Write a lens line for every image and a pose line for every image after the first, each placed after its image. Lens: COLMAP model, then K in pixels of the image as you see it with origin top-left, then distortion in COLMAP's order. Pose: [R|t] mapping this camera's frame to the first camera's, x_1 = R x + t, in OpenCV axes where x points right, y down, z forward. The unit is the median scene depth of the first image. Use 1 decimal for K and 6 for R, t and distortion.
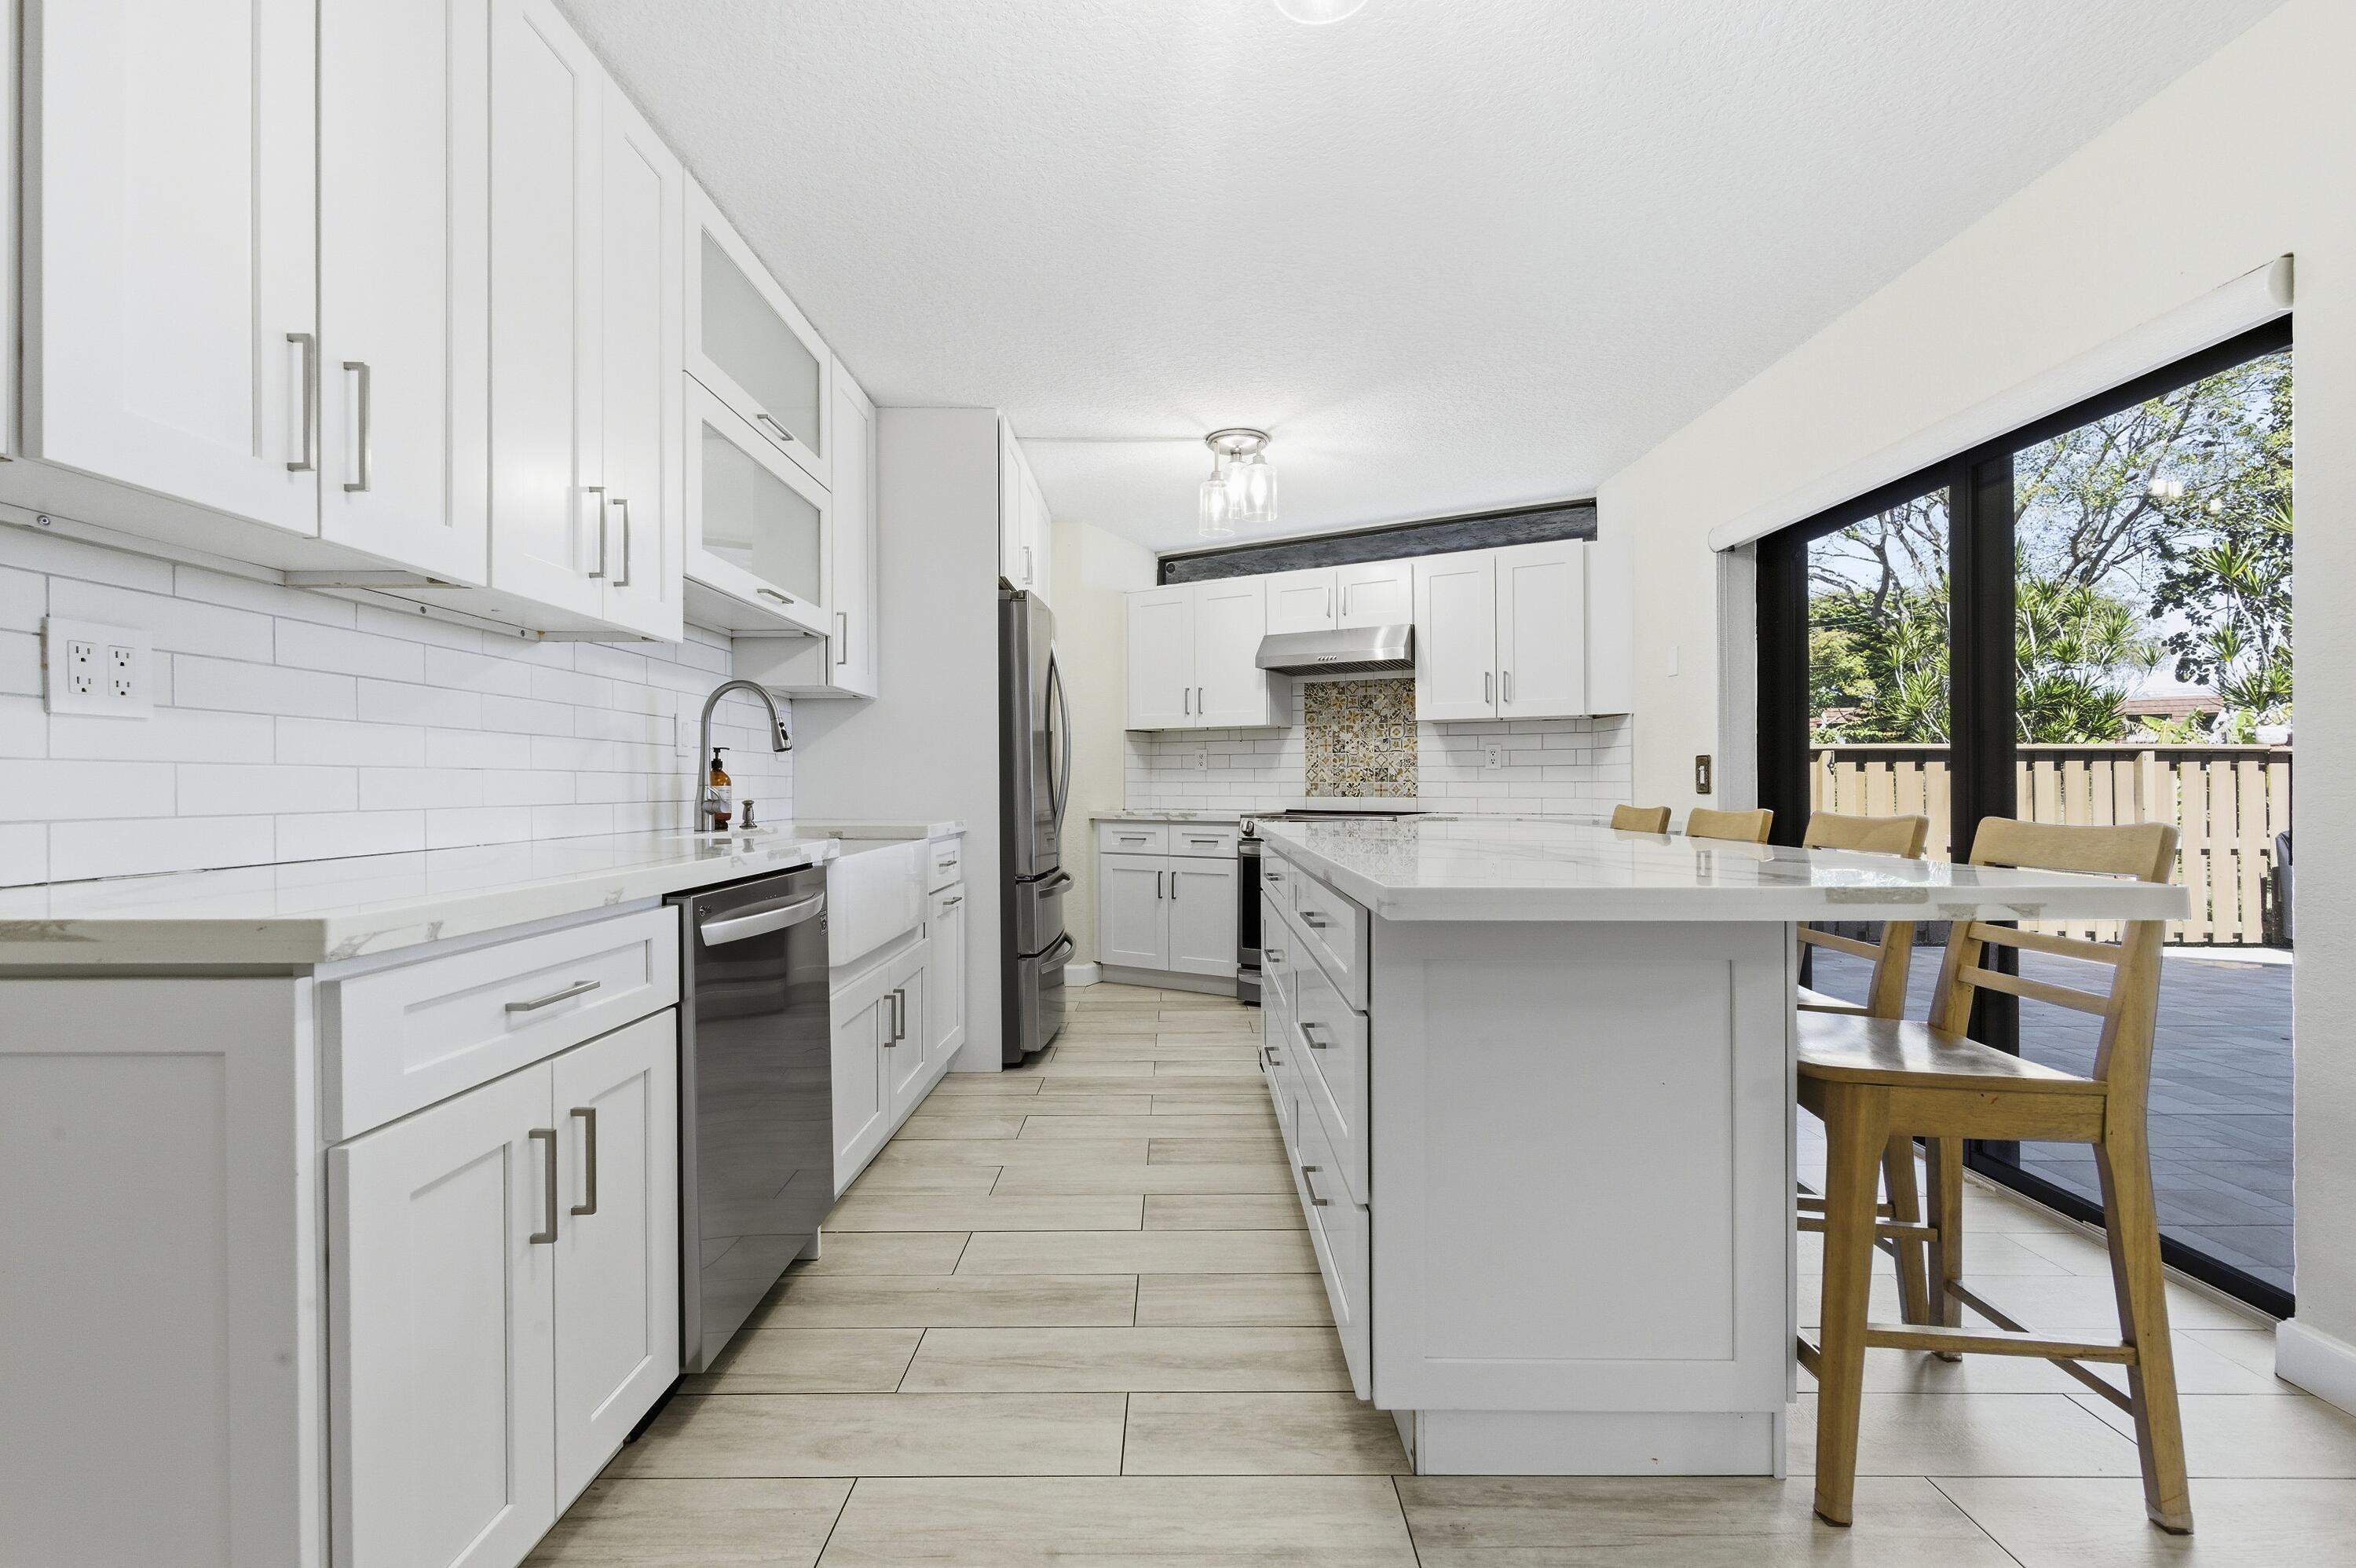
lens RADIAL K [[972.2, 0, 1173.1], [0, 972.2, 789.2], [0, 0, 1]] dist [-0.010603, 0.001411]
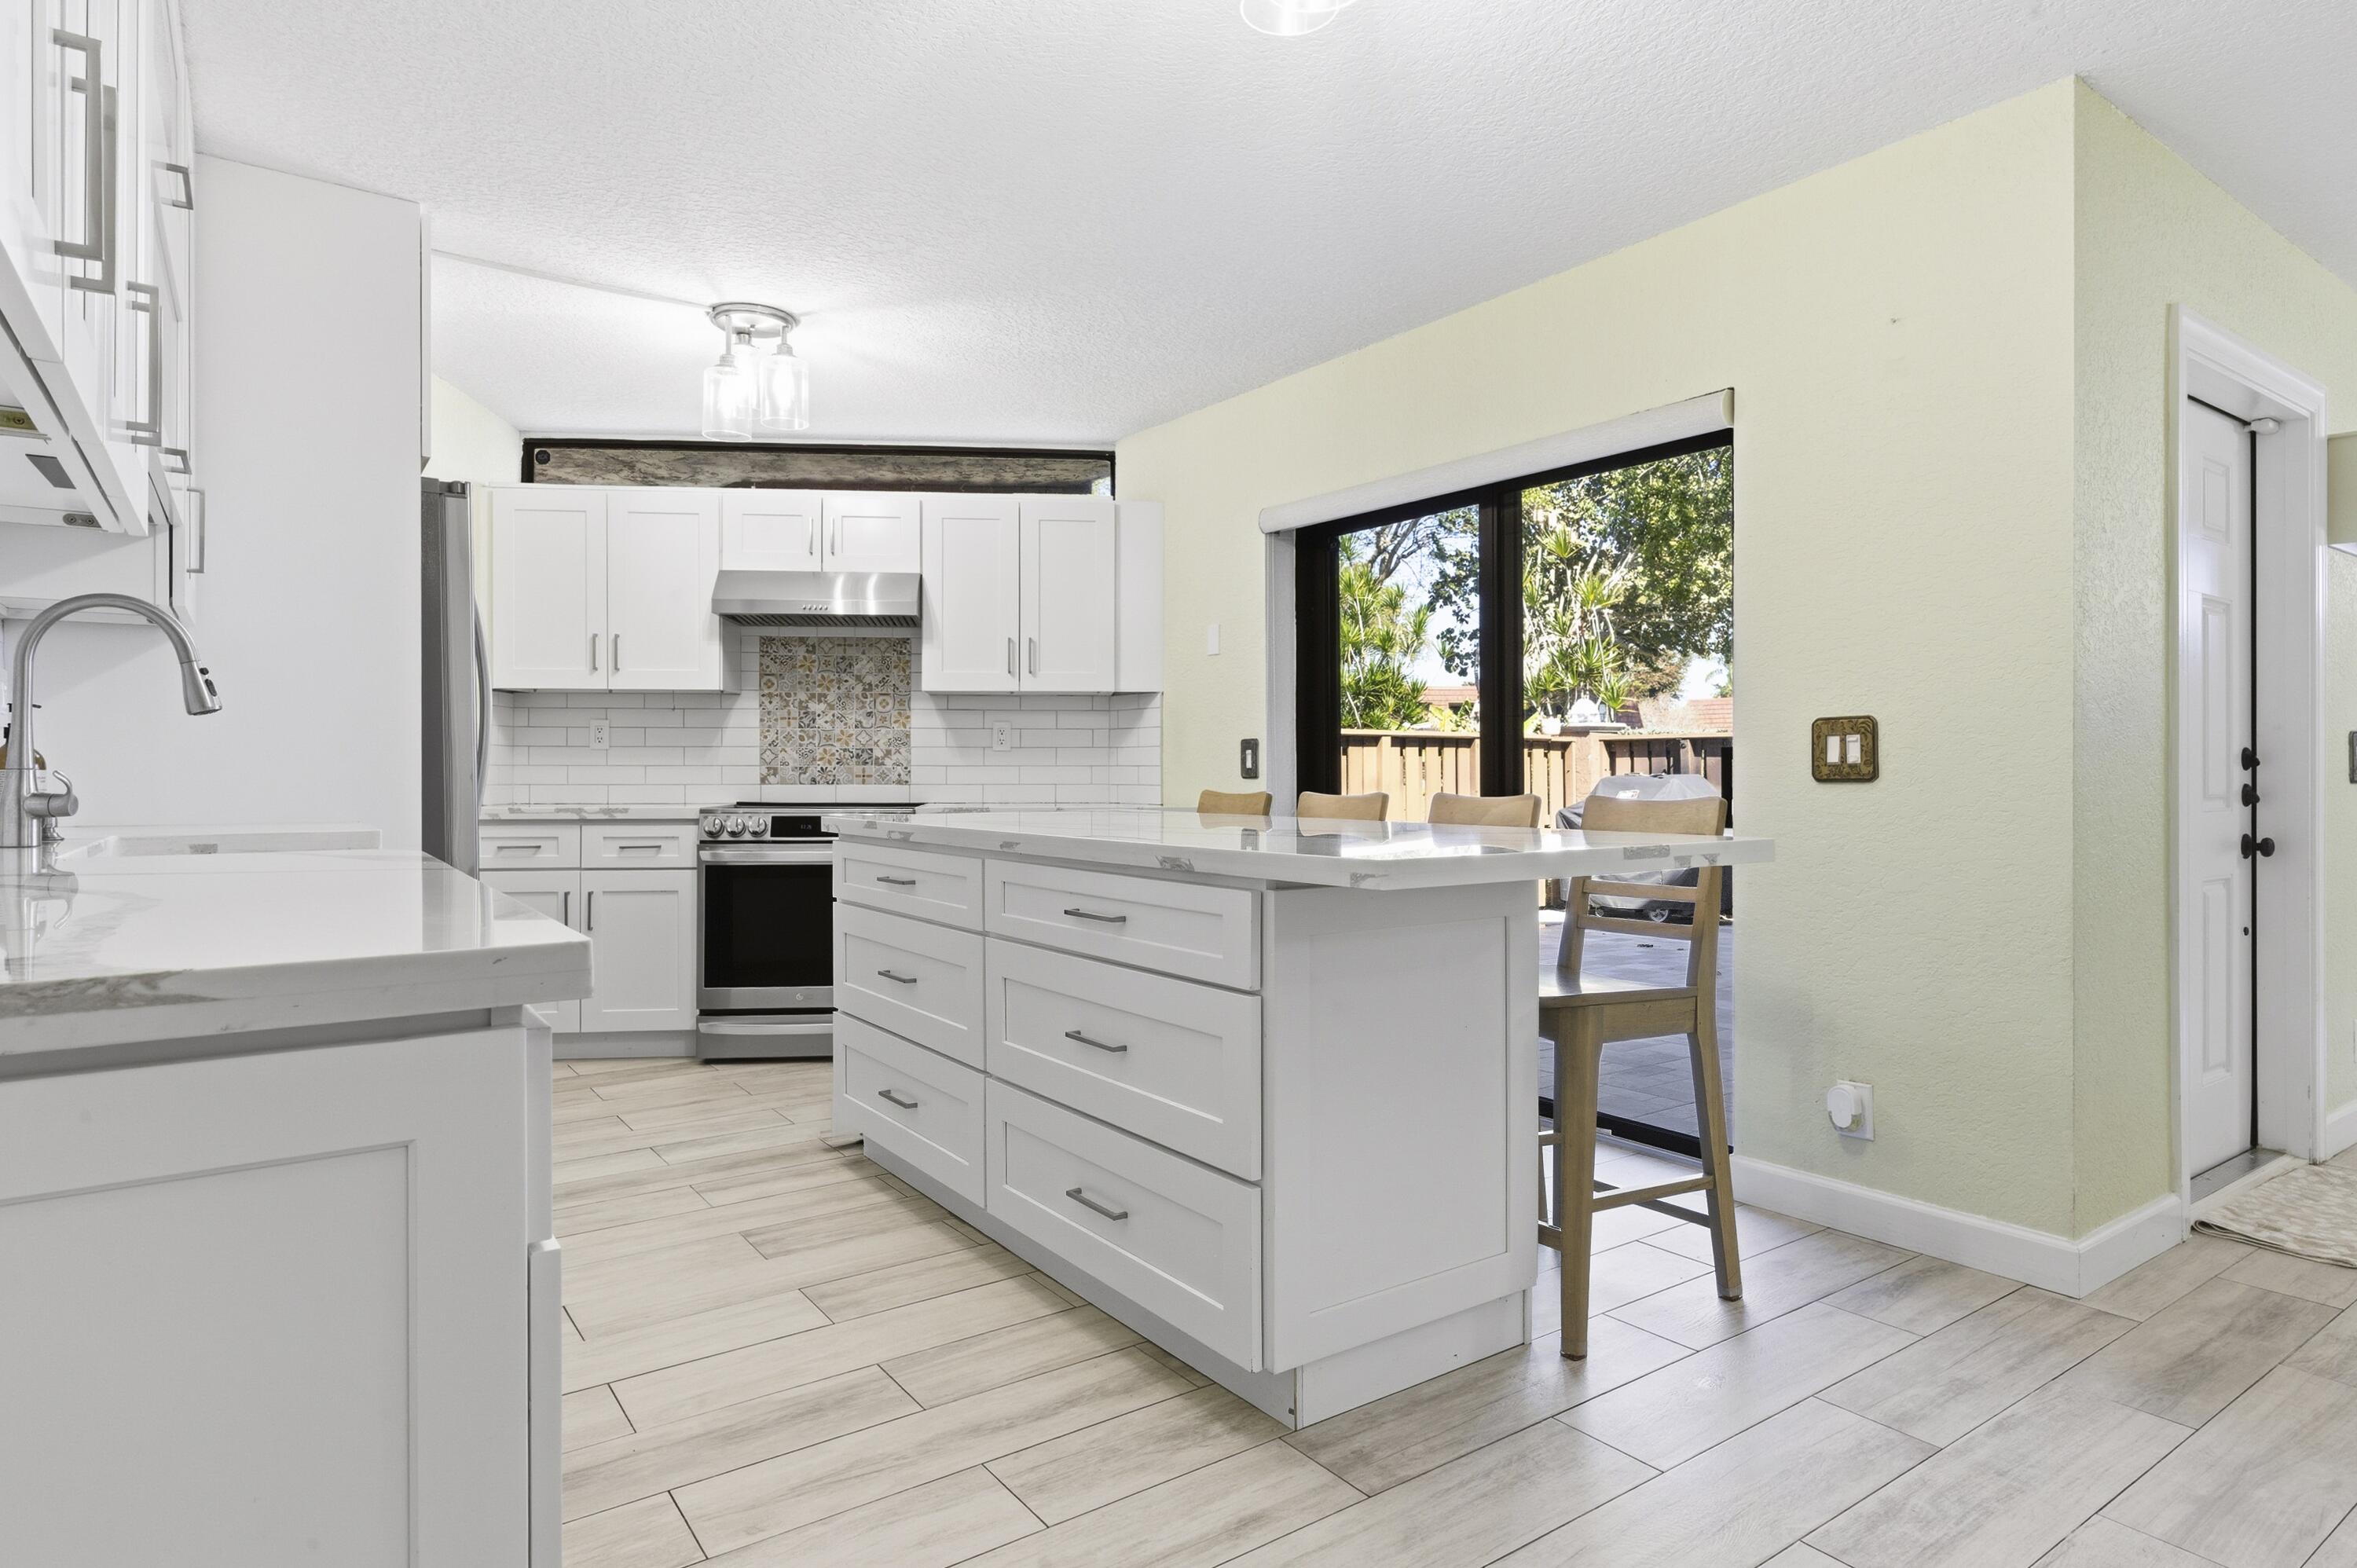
lens RADIAL K [[1295.7, 0, 1188.2], [0, 1295.7, 769.9], [0, 0, 1]] dist [-0.016756, 0.003395]
pose [[0.811815, -0.000233, 0.583915, -0.247489], [0.003056, 0.999988, -0.003849, 0.001075], [-0.583907, 0.004909, 0.811806, -0.023889]]
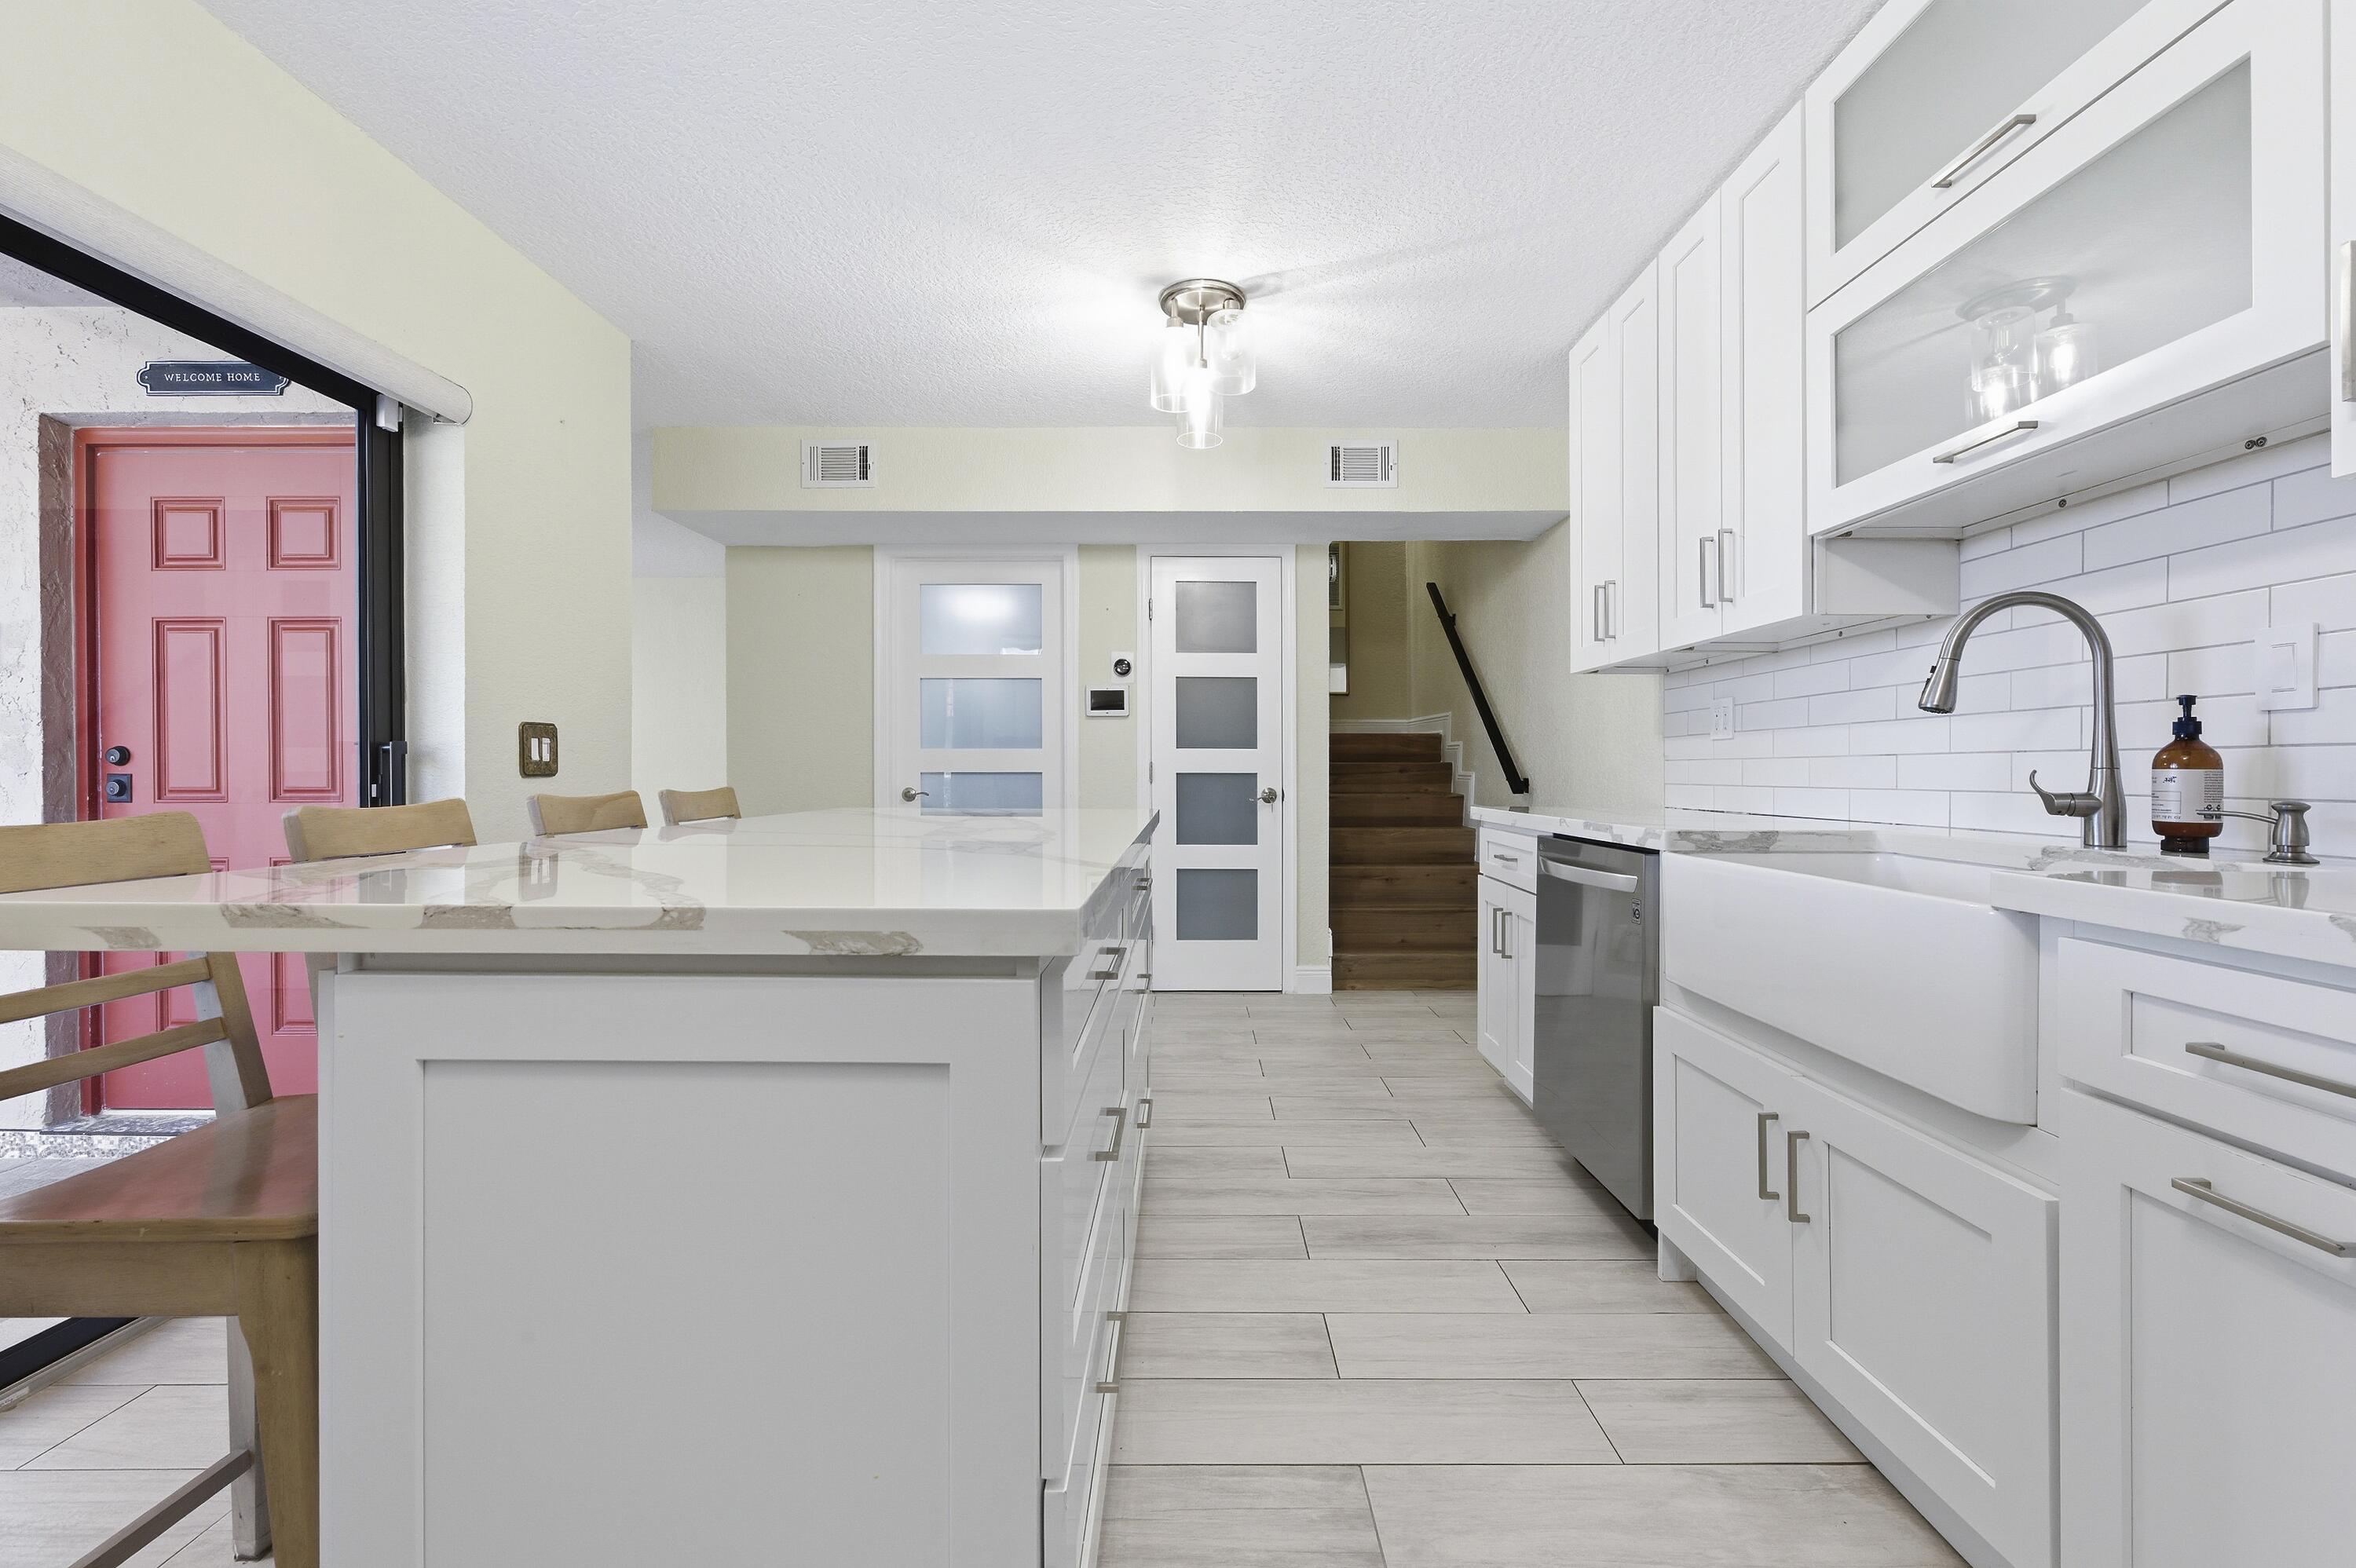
lens RADIAL K [[972.2, 0, 1201.0], [0, 972.2, 774.0], [0, 0, 1]] dist [-0.010603, 0.001411]
pose [[-0.999860, -0.003561, -0.016351, 0.049750], [-0.003653, 0.999978, 0.005605, -0.000947], [0.016330, 0.005664, -0.999851, 1.068487]]
